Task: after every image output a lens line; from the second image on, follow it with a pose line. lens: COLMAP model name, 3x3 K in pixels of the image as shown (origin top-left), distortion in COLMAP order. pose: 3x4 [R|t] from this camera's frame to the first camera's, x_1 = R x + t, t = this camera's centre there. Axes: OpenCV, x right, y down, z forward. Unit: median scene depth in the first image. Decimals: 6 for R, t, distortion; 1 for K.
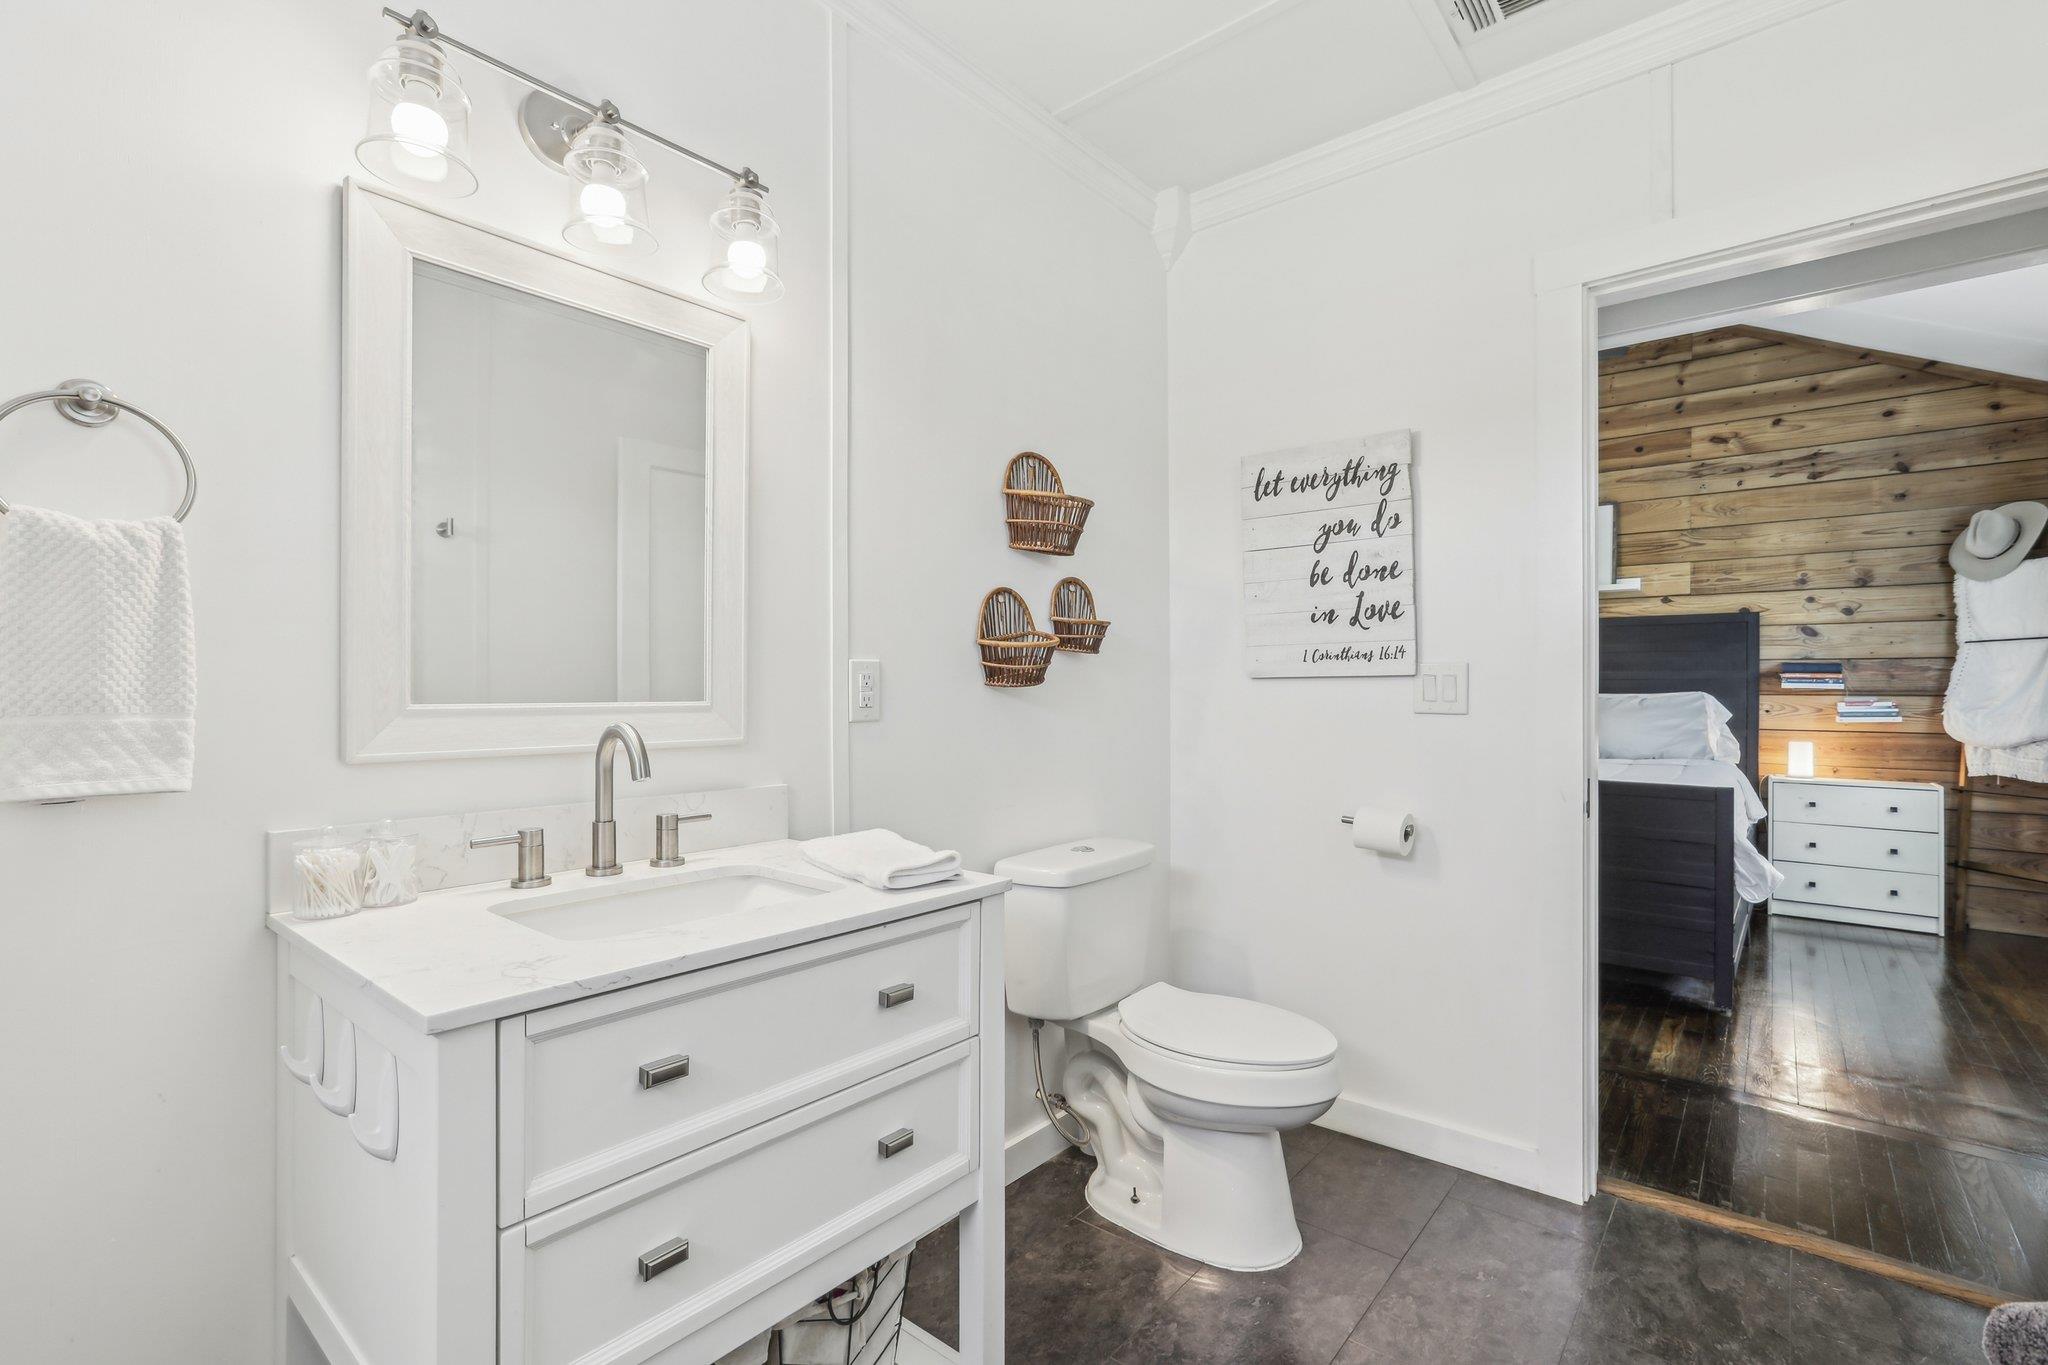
lens RADIAL K [[954.9, 0, 985.3], [0, 954.9, 699.2], [0, 0, 1]] dist [-0.030767, 0.010756]
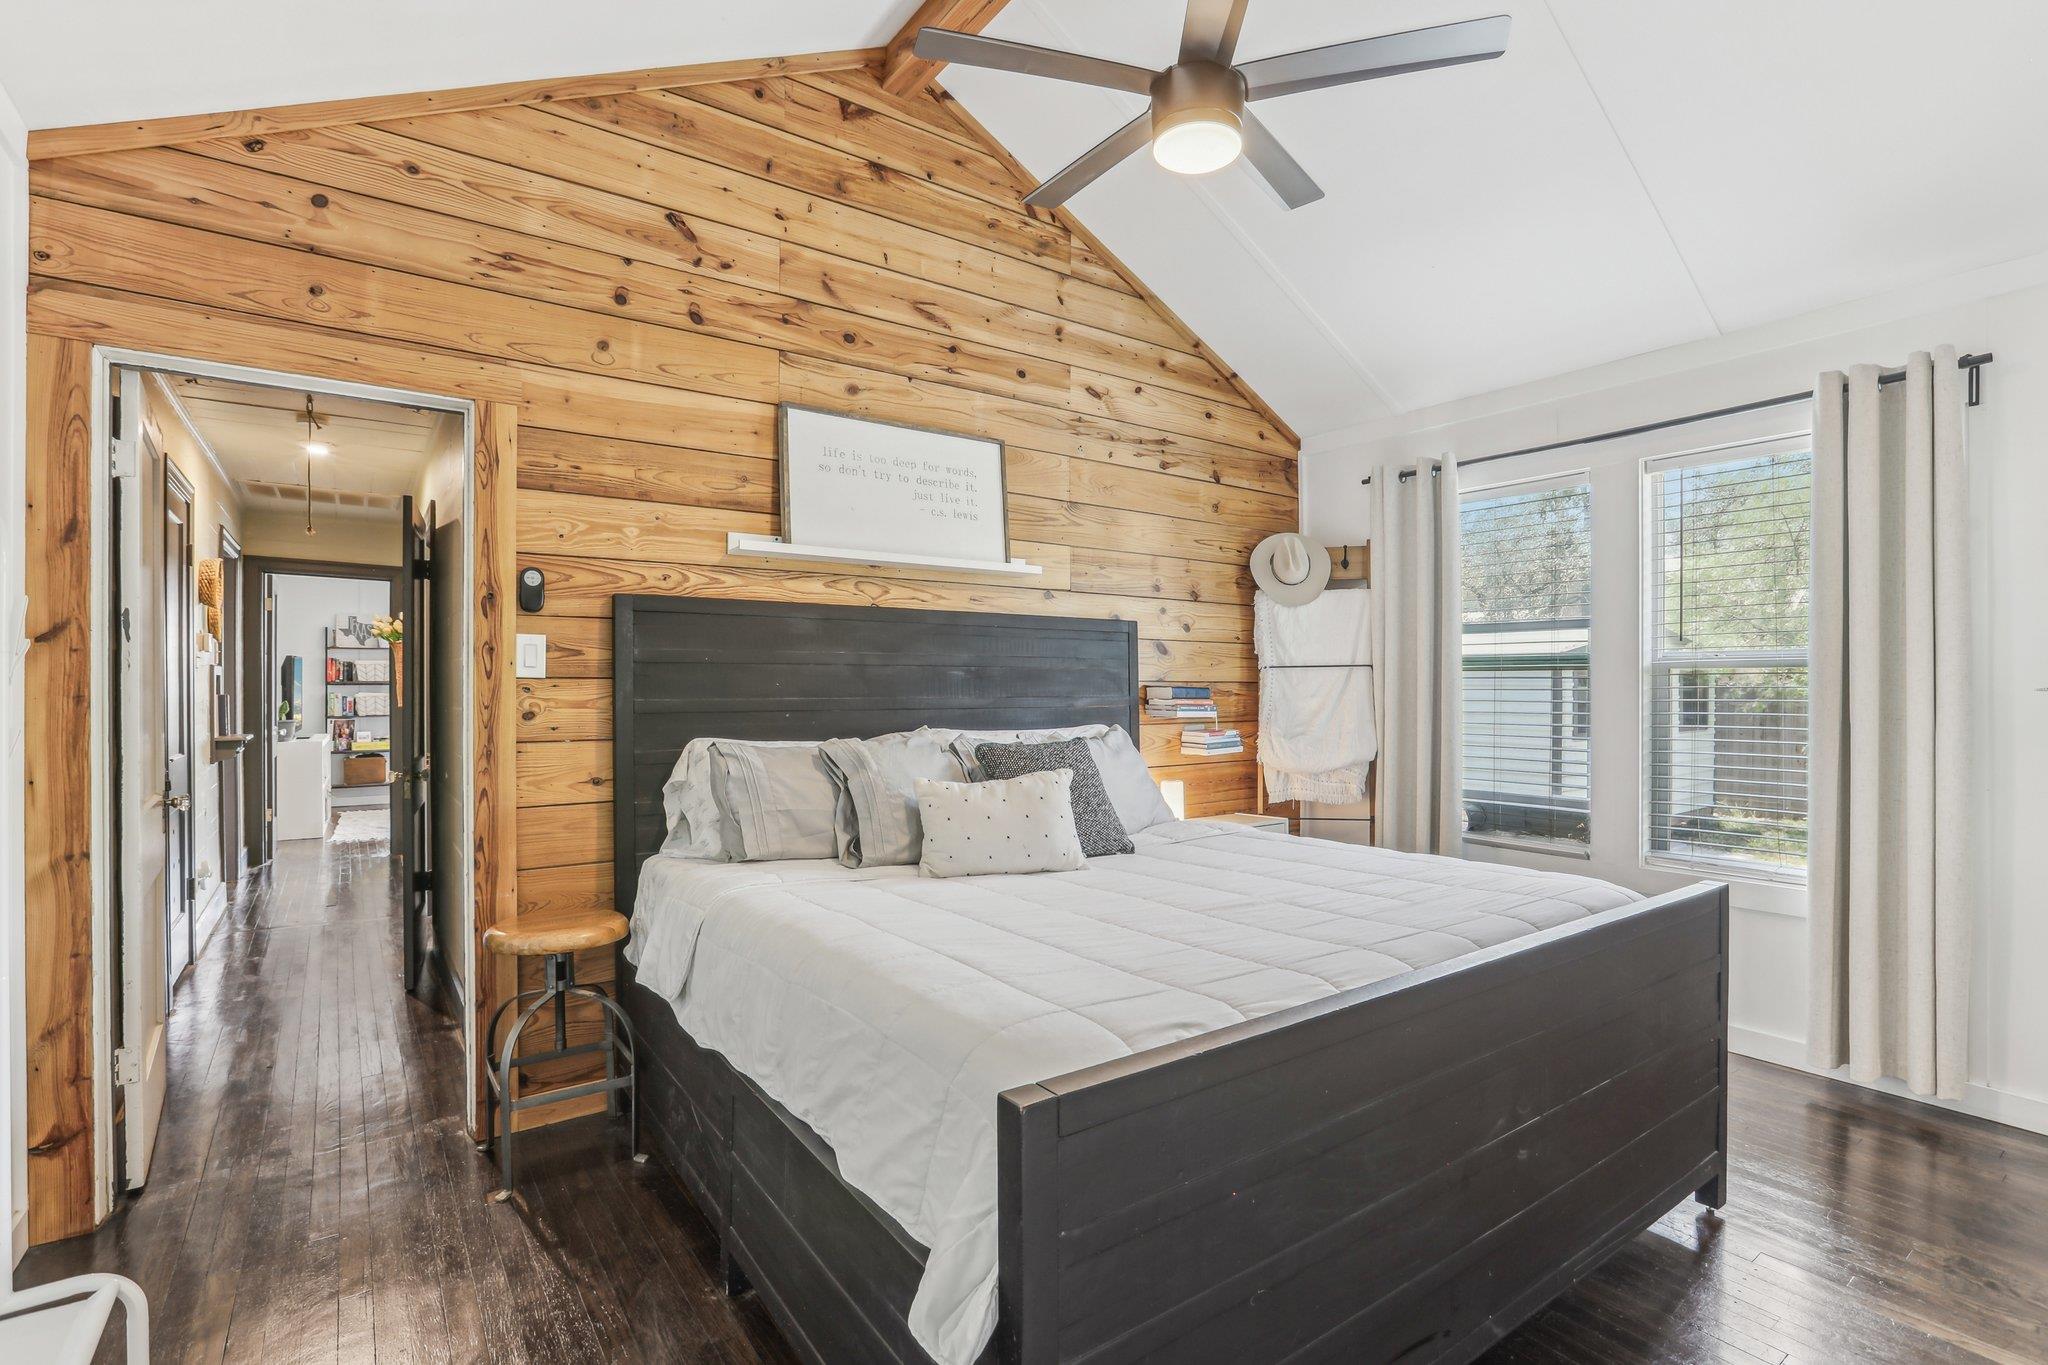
lens RADIAL K [[954.9, 0, 1050.4], [0, 954.9, 694.0], [0, 0, 1]] dist [-0.030767, 0.010756]
pose [[0.232550, -0.016731, 0.972441, 0.013243], [0.004707, 0.999860, 0.016077, -0.046582], [-0.972573, 0.000839, 0.232596, 0.928371]]
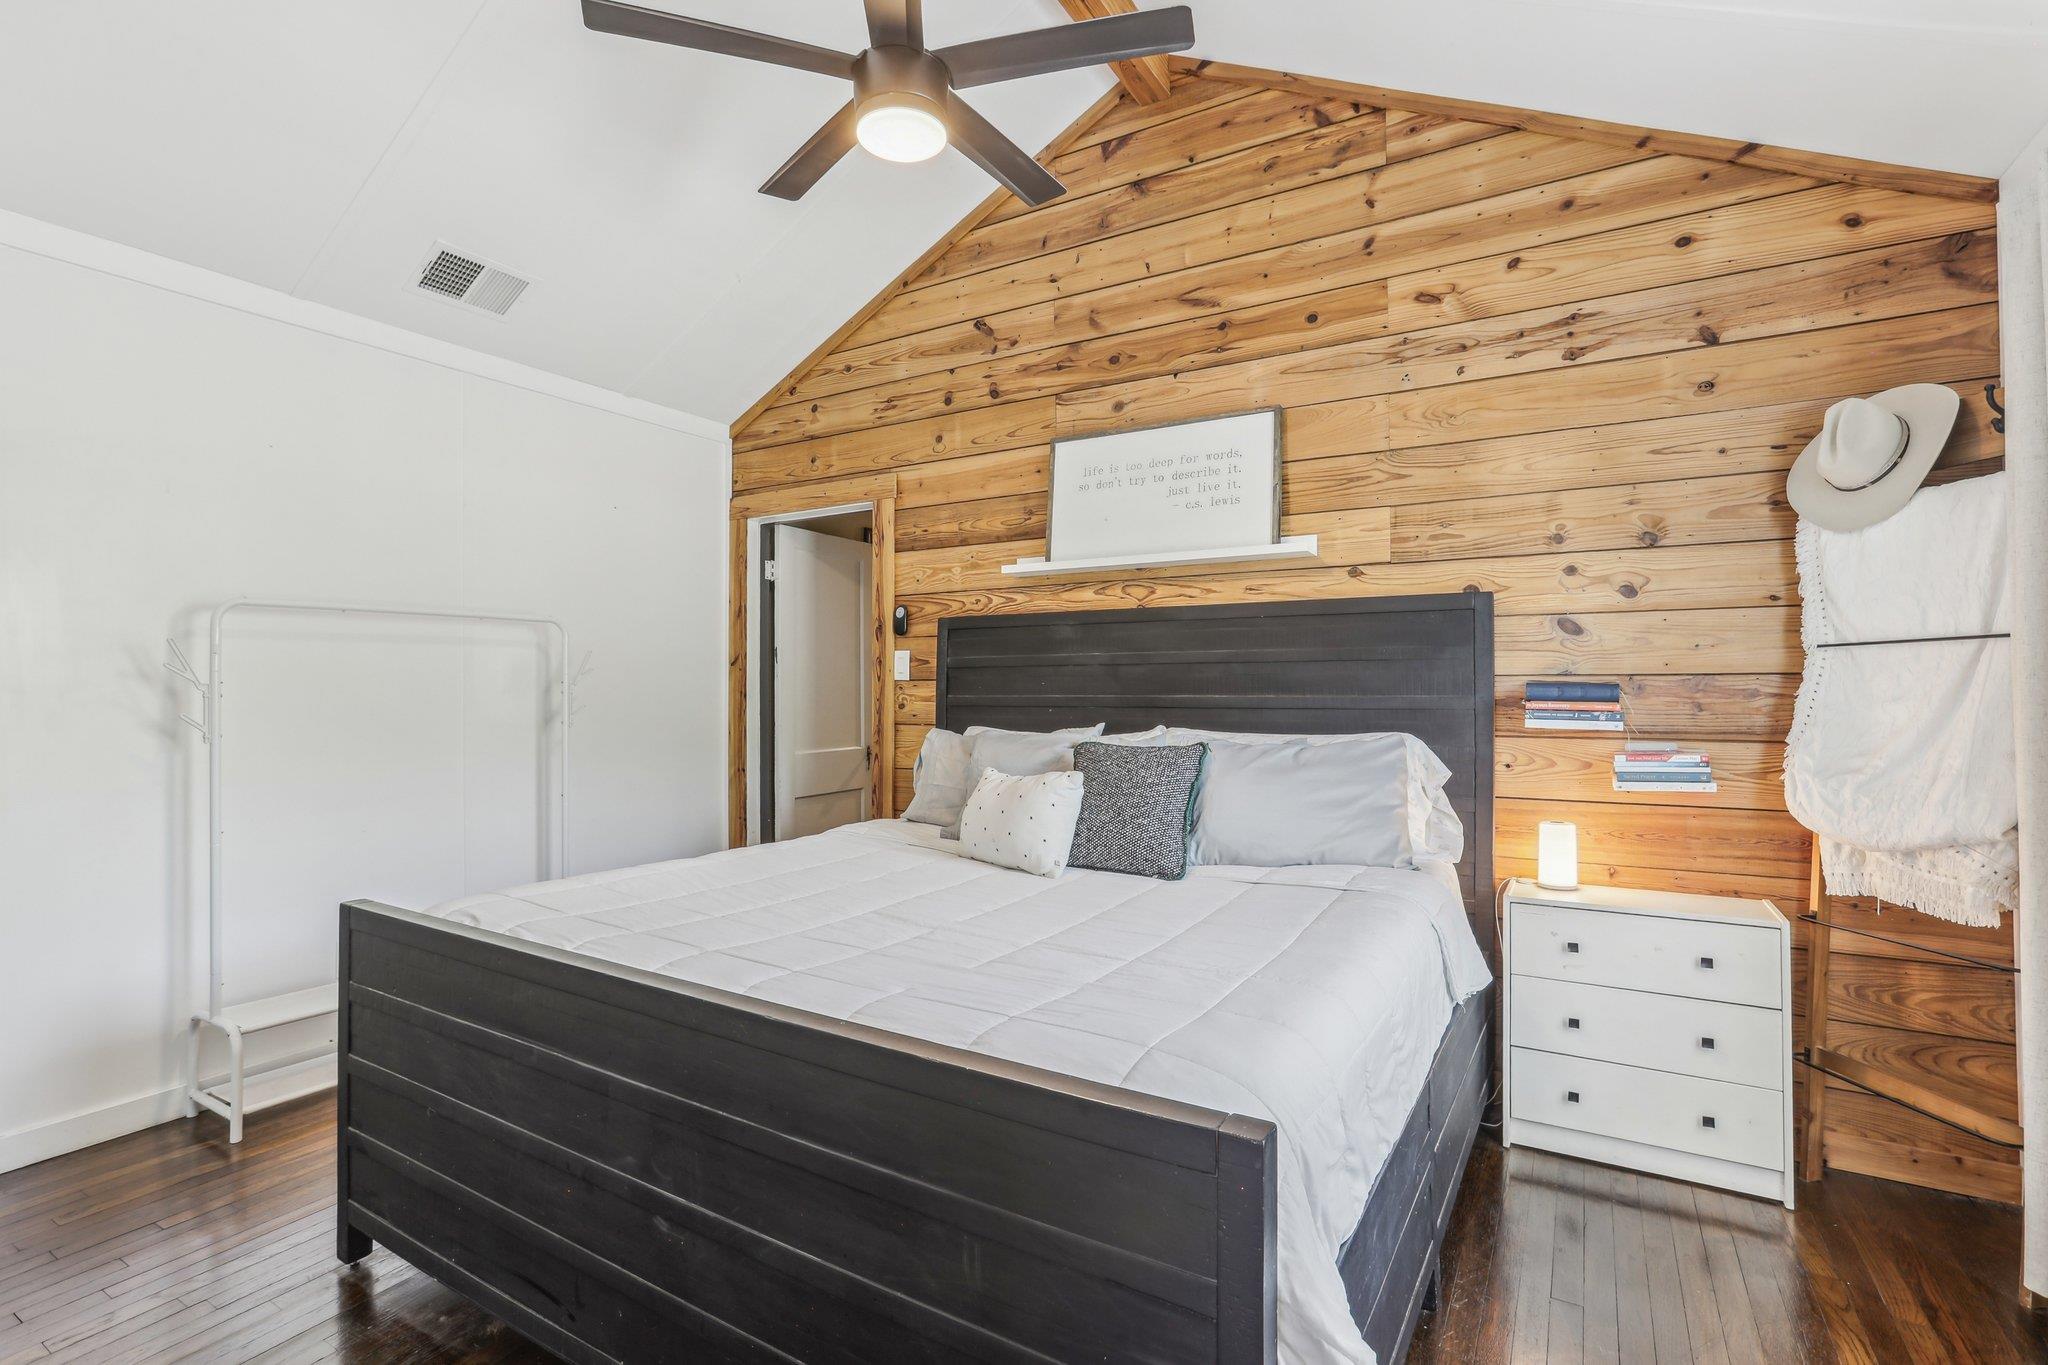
lens RADIAL K [[954.9, 0, 1026.8], [0, 954.9, 684.7], [0, 0, 1]] dist [-0.030767, 0.010756]
pose [[0.986058, -0.010541, 0.166065, 0.473583], [0.011639, 0.999916, -0.005638, -0.038484], [-0.165992, 0.007492, 0.986099, 0.505195]]
